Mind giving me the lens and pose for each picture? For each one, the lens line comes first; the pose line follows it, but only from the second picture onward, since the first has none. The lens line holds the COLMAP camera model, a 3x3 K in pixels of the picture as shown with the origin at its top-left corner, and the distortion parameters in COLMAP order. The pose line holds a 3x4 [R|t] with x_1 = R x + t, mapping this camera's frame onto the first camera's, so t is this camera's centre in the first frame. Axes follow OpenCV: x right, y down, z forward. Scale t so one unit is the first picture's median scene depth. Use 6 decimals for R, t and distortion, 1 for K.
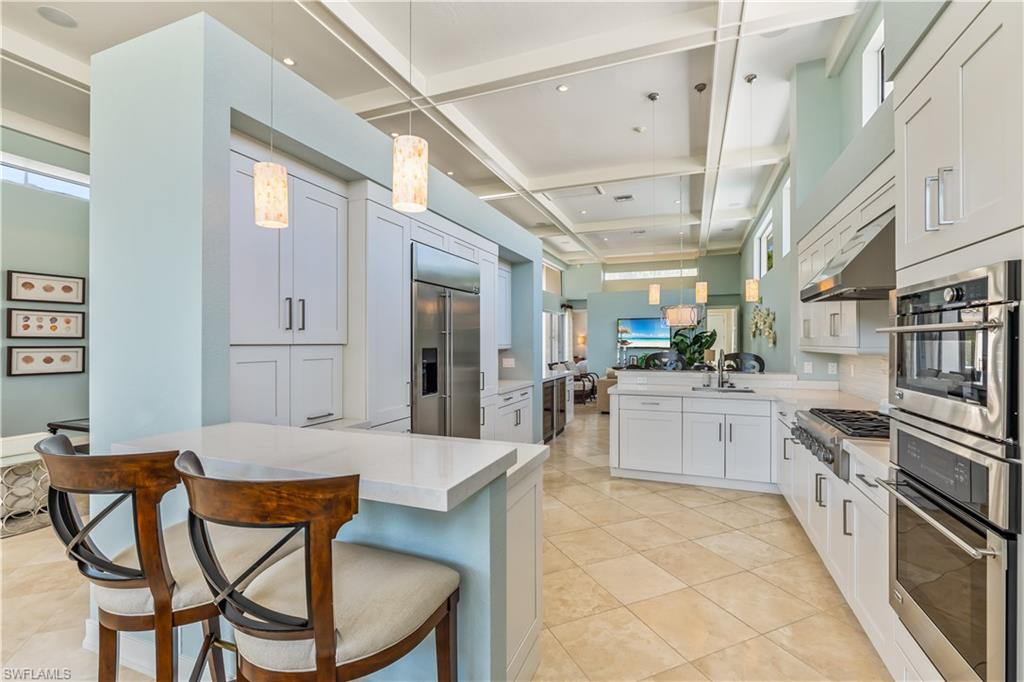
lens RADIAL K [[460.5, 0, 516.8], [0, 460.5, 343.2], [0, 0, 1]] dist [-0.009477, 0.000174]
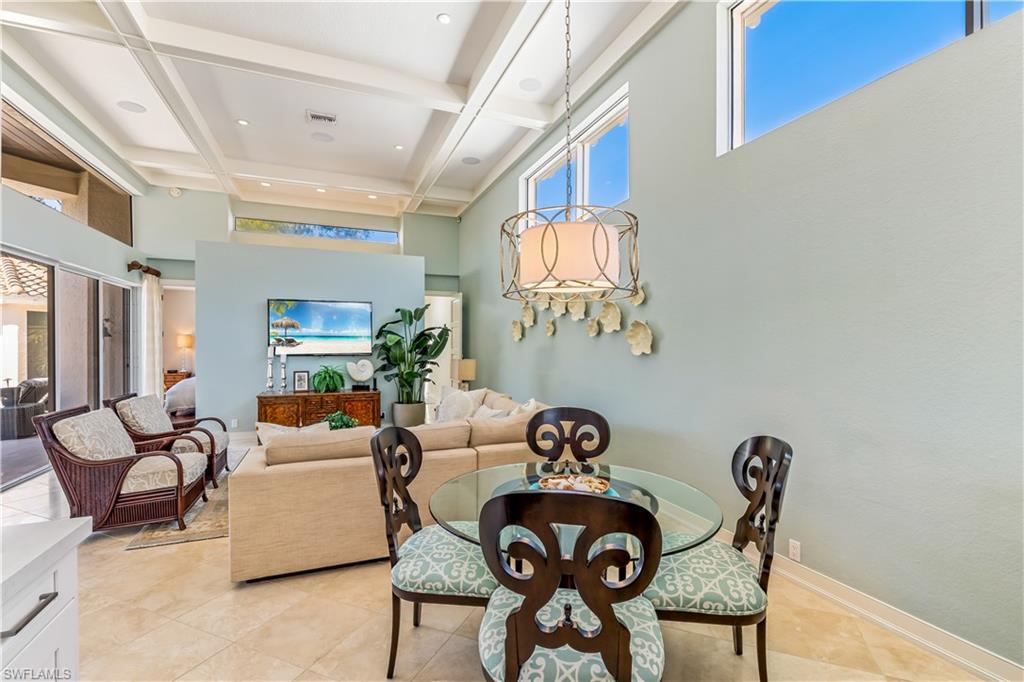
lens RADIAL K [[460.5, 0, 519.4], [0, 460.5, 349.2], [0, 0, 1]] dist [-0.009477, 0.000174]
pose [[0.724673, -0.002122, 0.689090, 0.196116], [-0.001130, 0.999990, 0.004268, 0.000716], [-0.689092, -0.003871, 0.724663, 1.200829]]
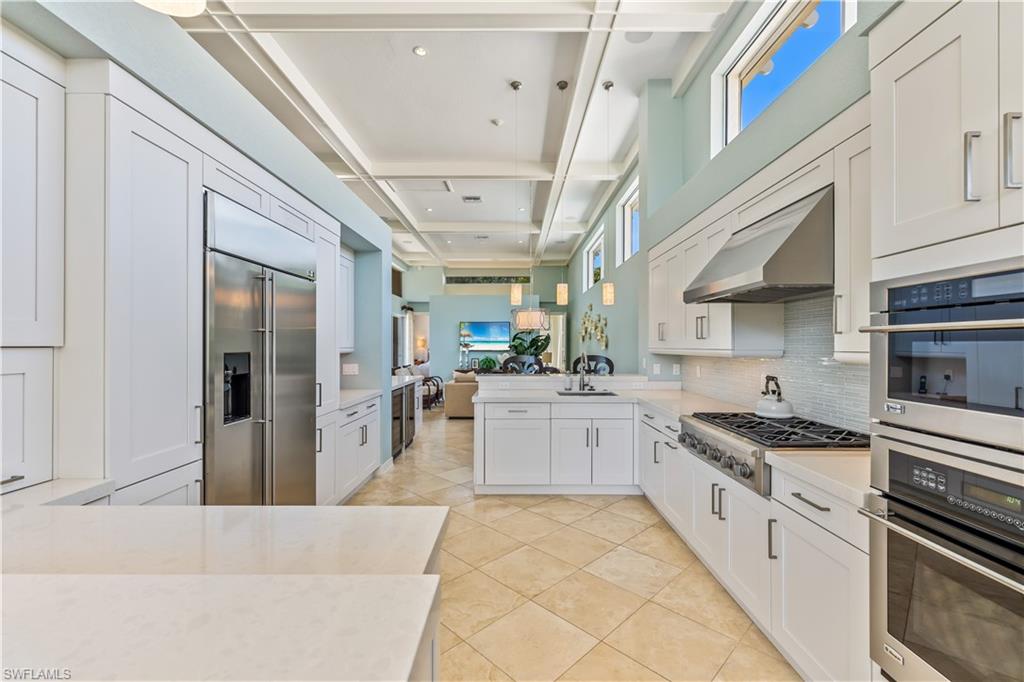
lens RADIAL K [[434.9, 0, 517.5], [0, 434.9, 343.9], [0, 0, 1]] dist [0.002130, -0.000067]
pose [[0.931590, 0.002204, 0.363504, -0.026576], [-0.000228, 0.999985, -0.005479, 0.000788], [-0.363511, 0.005021, 0.931576, 0.175275]]
